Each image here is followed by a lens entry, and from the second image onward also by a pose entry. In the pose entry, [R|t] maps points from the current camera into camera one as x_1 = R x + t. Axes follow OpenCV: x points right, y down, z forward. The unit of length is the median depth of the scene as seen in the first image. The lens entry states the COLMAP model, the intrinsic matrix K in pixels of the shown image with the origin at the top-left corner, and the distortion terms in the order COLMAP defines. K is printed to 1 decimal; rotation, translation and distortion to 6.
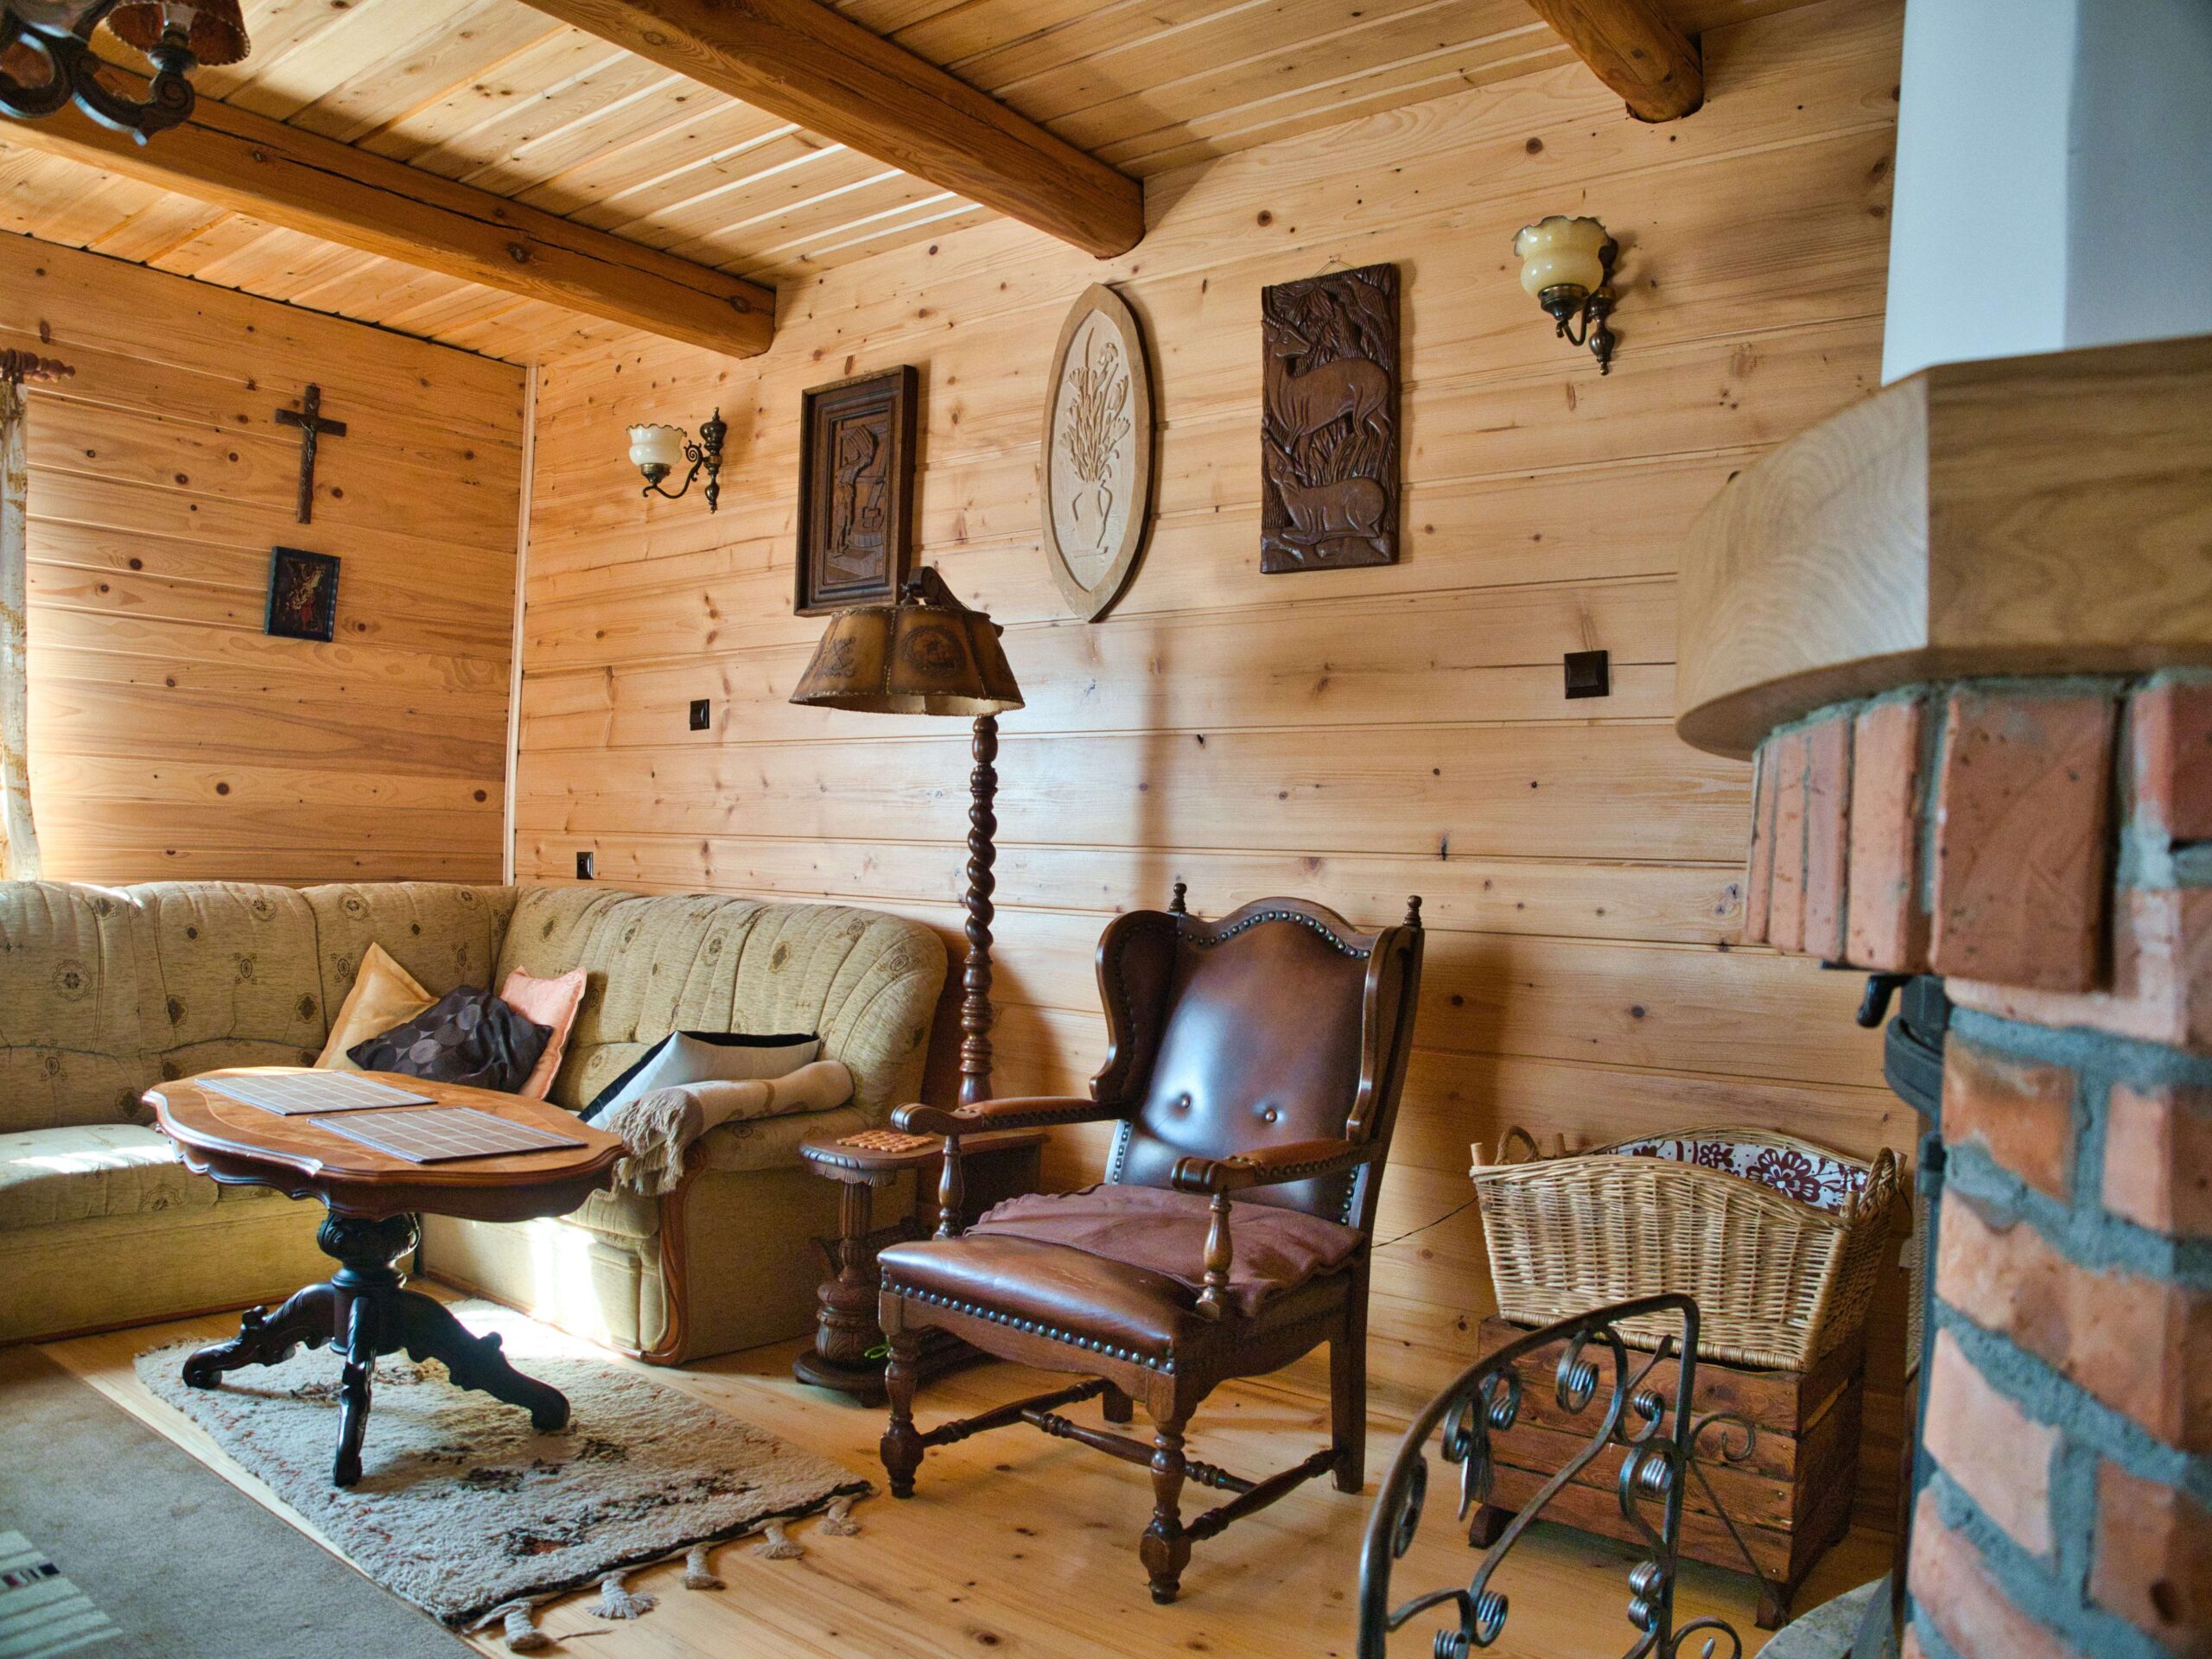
lens RADIAL K [[1641.1, 0, 1120.6], [0, 1641.1, 853.8], [0, 0, 1]] dist [-0.210474, 0.108480]
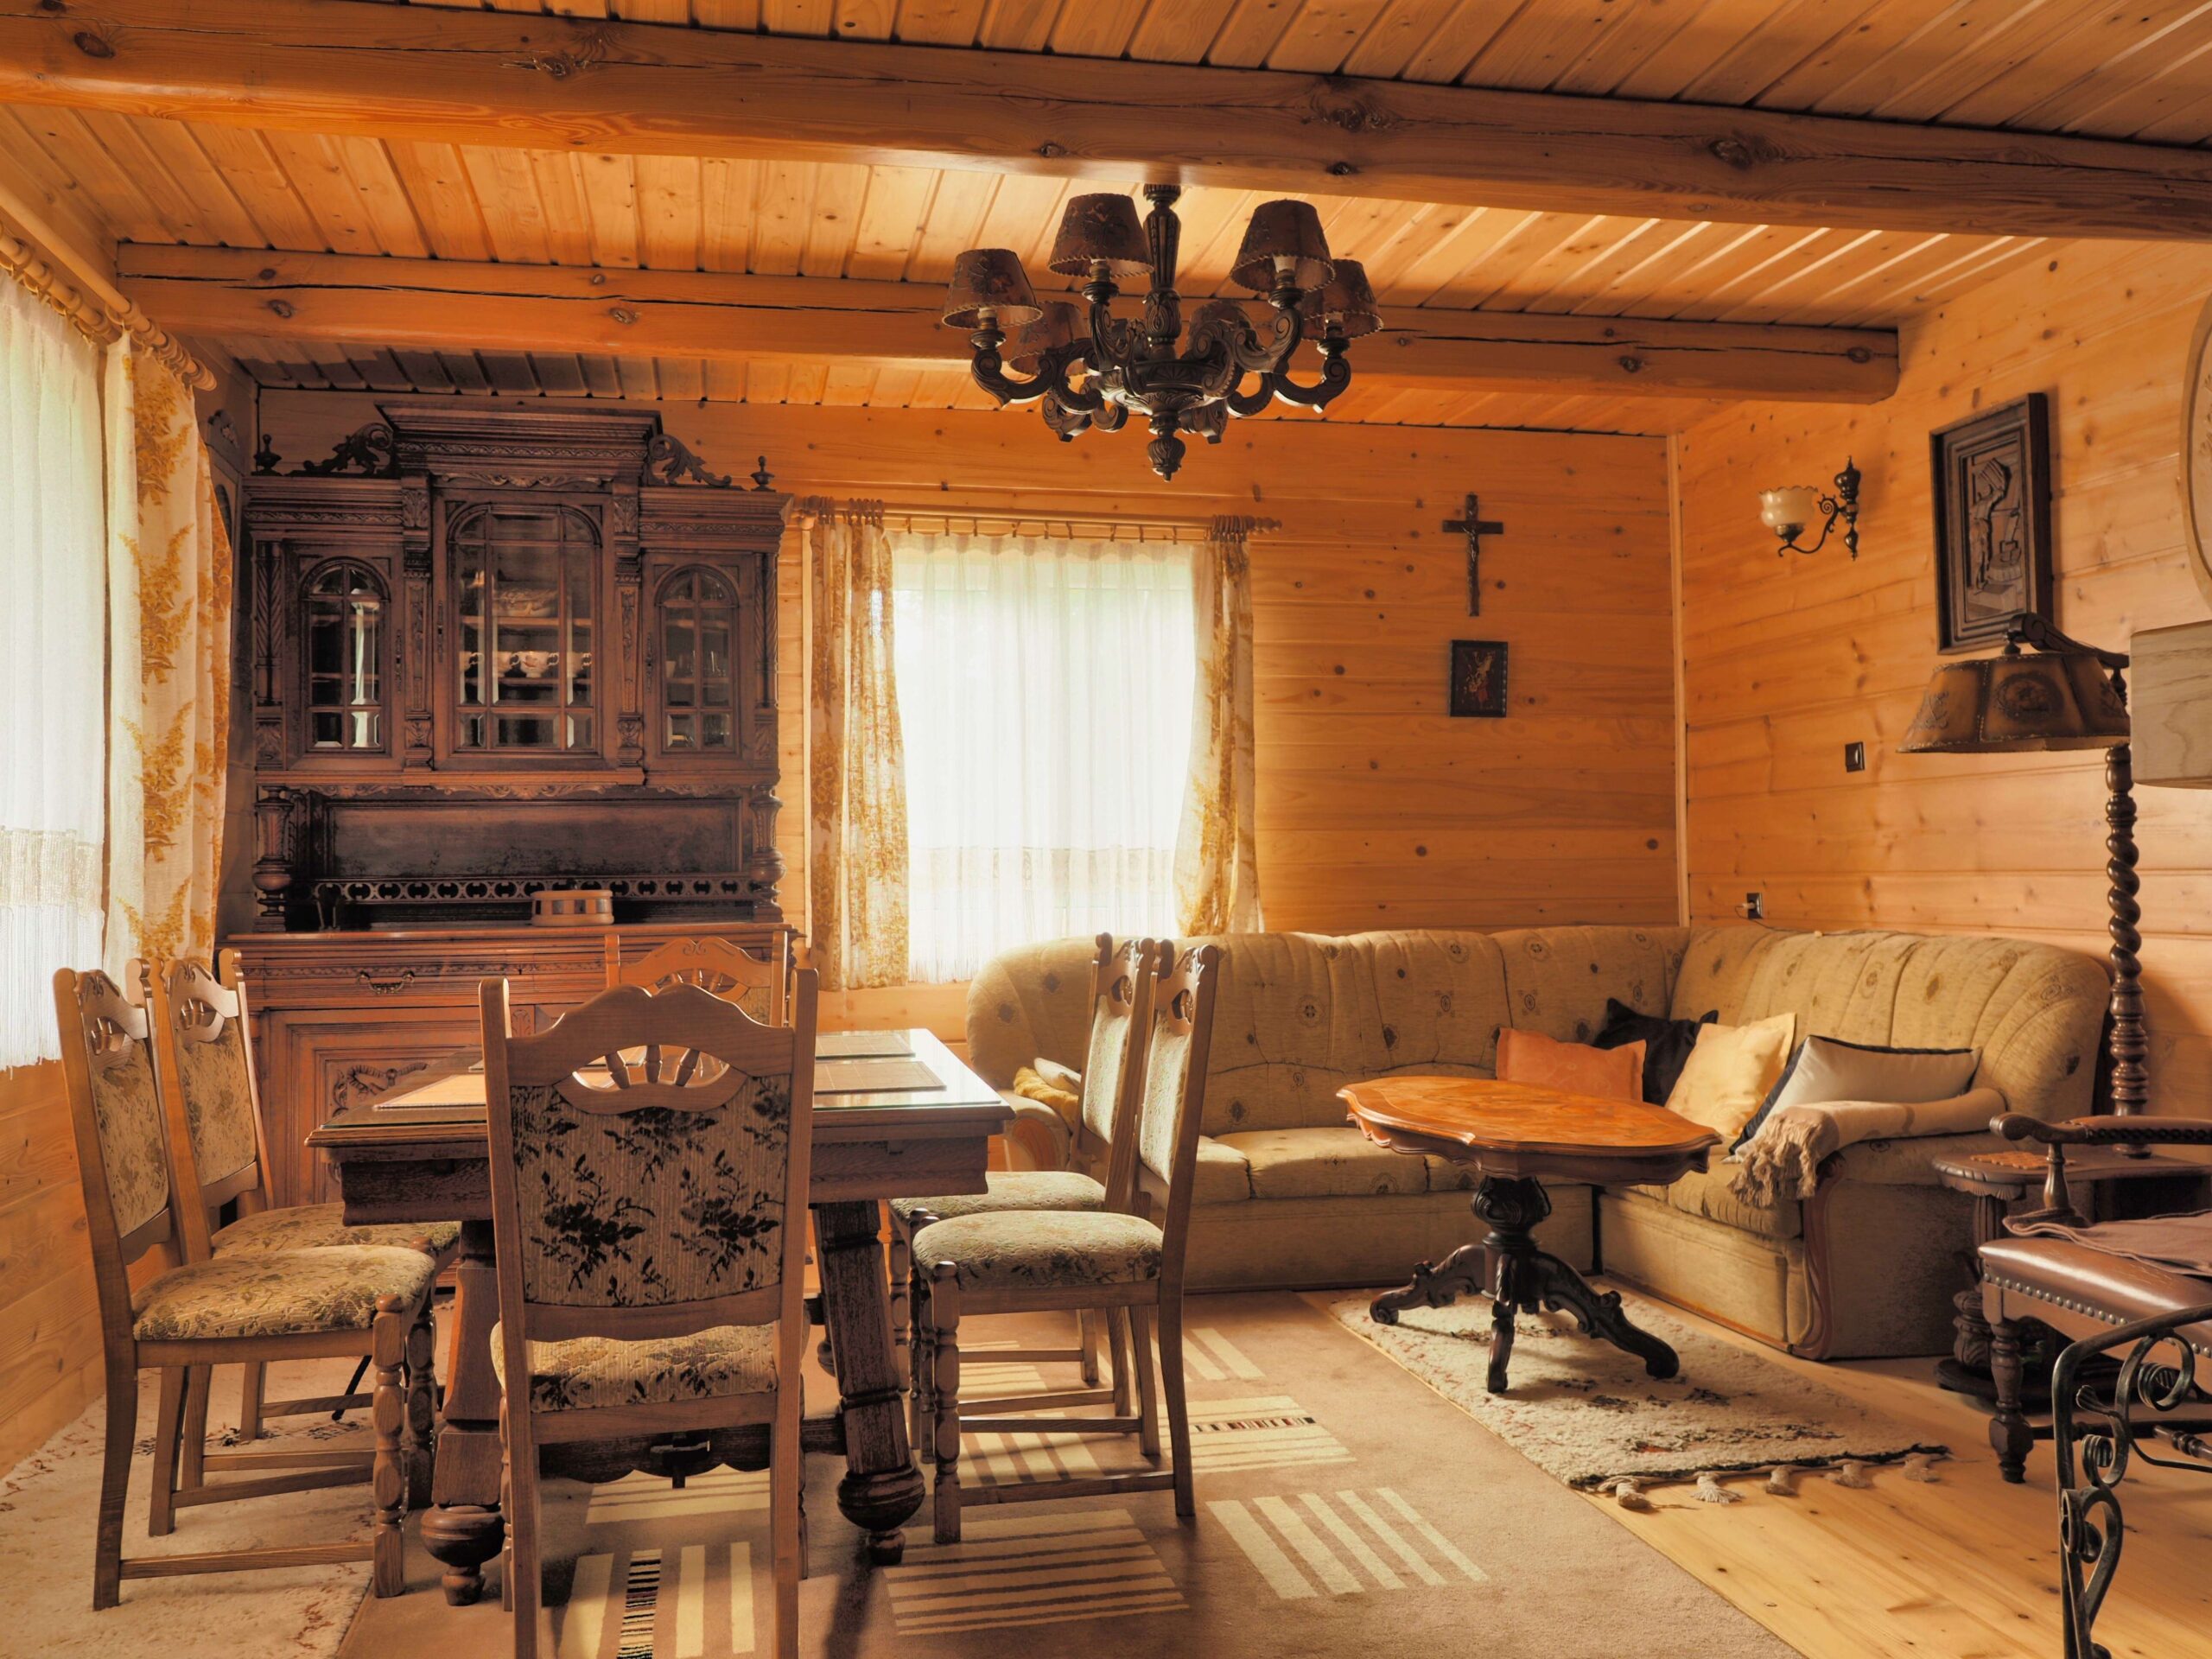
lens RADIAL K [[1818.4, 0, 1097.9], [0, 1818.4, 843.9], [0, 0, 1]] dist [0.015506, 0.010729]
pose [[0.755381, -0.053676, -0.653084, 0.148831], [0.037305, 0.998546, -0.038921, -0.003147], [0.654223, 0.005037, 0.756285, -0.224264]]
